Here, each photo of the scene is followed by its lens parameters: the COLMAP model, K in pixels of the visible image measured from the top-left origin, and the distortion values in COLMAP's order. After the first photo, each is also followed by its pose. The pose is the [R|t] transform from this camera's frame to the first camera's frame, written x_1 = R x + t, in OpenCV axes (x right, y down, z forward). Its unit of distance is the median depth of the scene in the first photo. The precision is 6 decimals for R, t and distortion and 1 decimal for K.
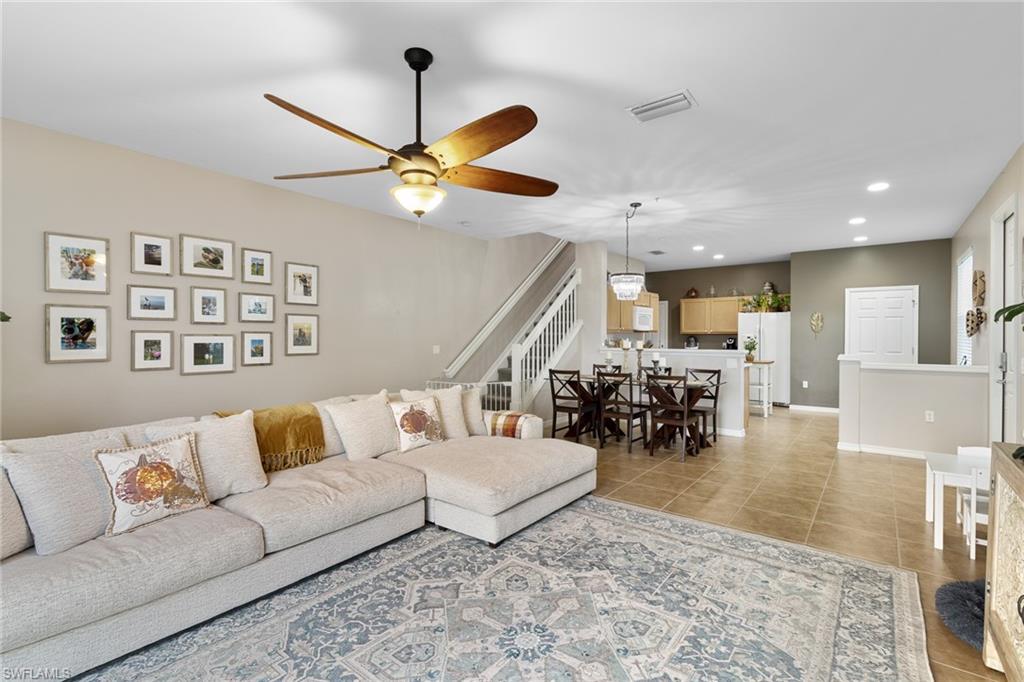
lens RADIAL K [[472.7, 0, 516.8], [0, 472.7, 338.4], [0, 0, 1]] dist [0.000706, 0.001693]
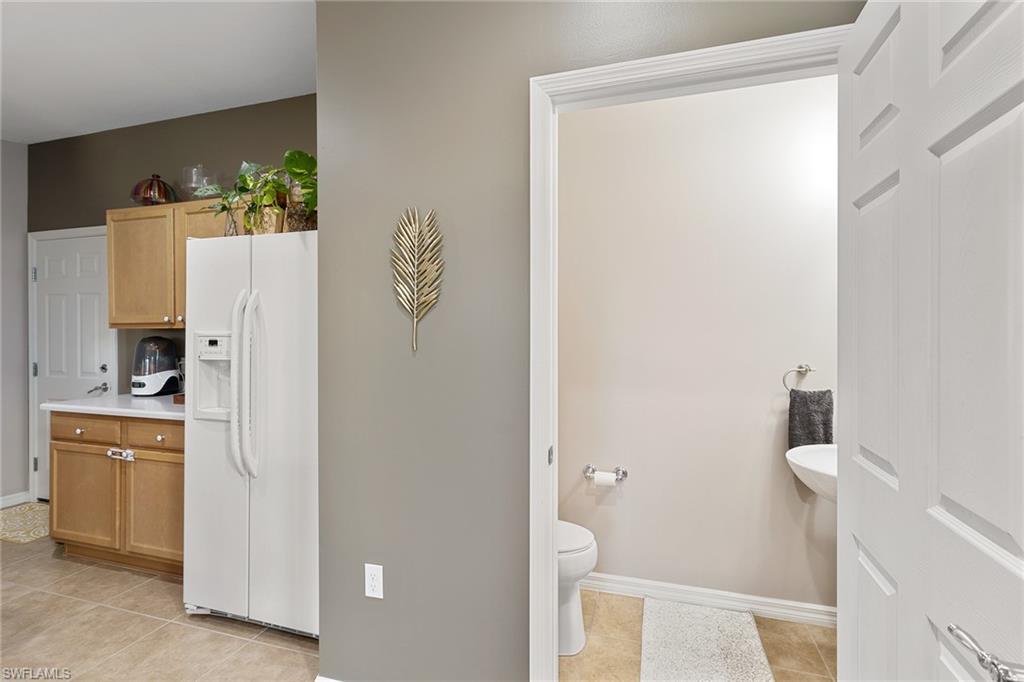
lens RADIAL K [[472.7, 0, 515.9], [0, 472.7, 334.9], [0, 0, 1]] dist [0.000706, 0.001693]
pose [[0.941441, -0.002300, 0.337171, 1.241643], [0.005421, 0.999951, -0.008315, -0.007039], [-0.337135, 0.009656, 0.941407, 1.642350]]
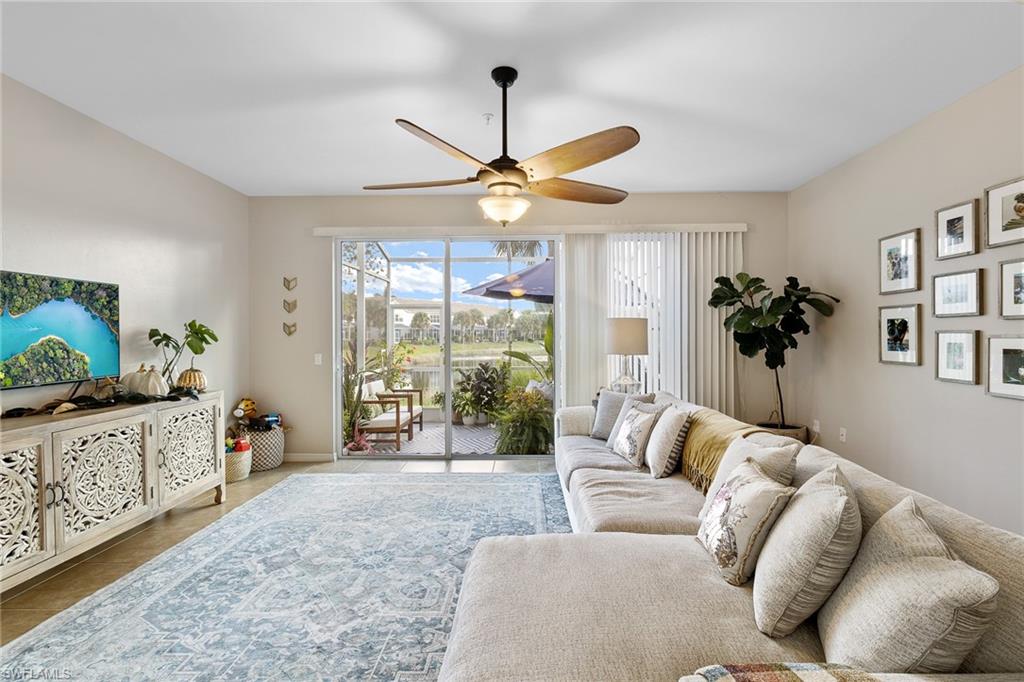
lens RADIAL K [[472.7, 0, 511.8], [0, 472.7, 336.7], [0, 0, 1]] dist [0.000706, 0.001693]
pose [[-0.810112, 0.002705, -0.586269, 0.248987], [-0.001703, 0.999974, 0.006966, -0.010400], [0.586273, 0.006642, -0.810087, 1.162289]]
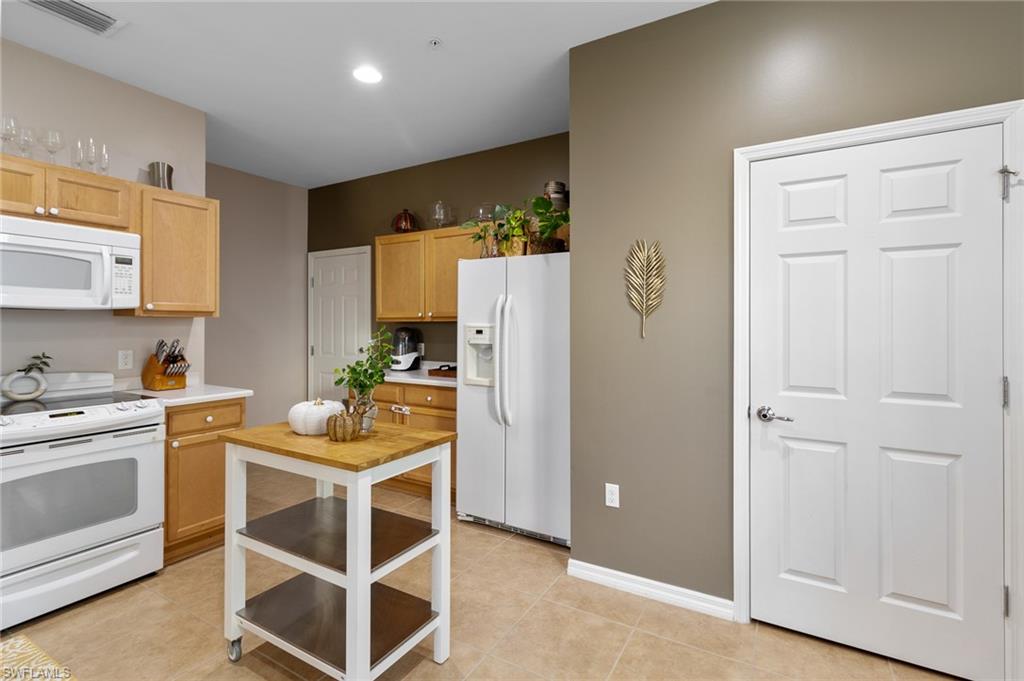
lens RADIAL K [[472.7, 0, 518.1], [0, 472.7, 323.8], [0, 0, 1]] dist [0.000706, 0.001693]
pose [[0.992754, -0.000107, 0.120164, 1.074189], [0.001758, 0.999905, -0.013636, -0.007074], [-0.120152, 0.013748, 0.992660, 1.489749]]
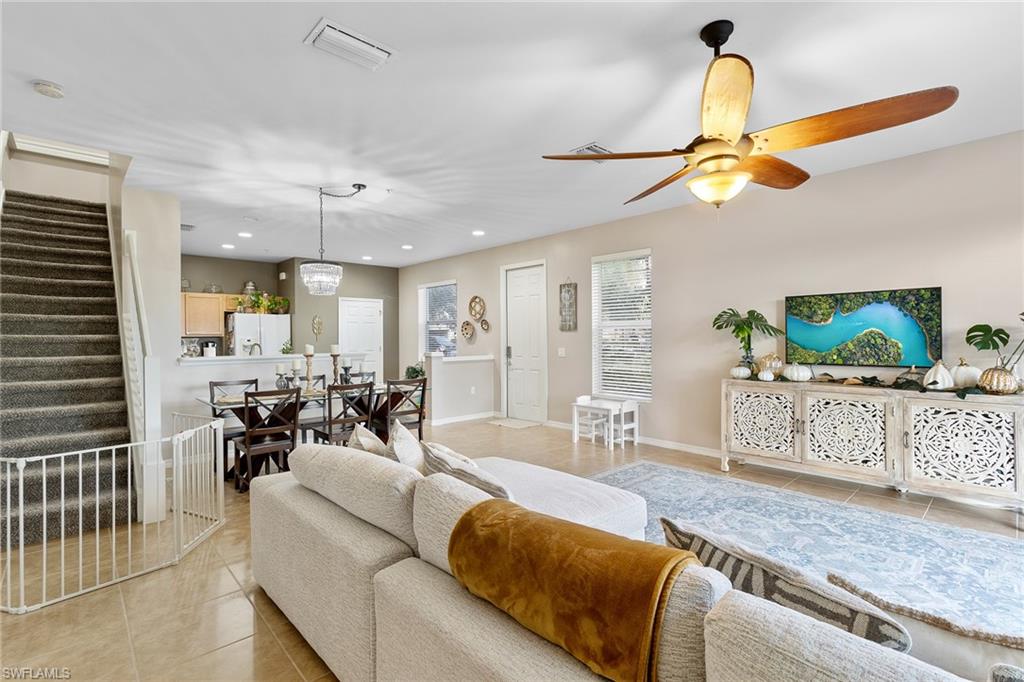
lens RADIAL K [[472.7, 0, 514.3], [0, 472.7, 338.3], [0, 0, 1]] dist [0.000706, 0.001693]
pose [[0.164380, -0.007440, 0.986369, -0.730818], [0.014178, 0.999886, 0.005179, -0.008394], [-0.986295, 0.013134, 0.164466, 0.772284]]
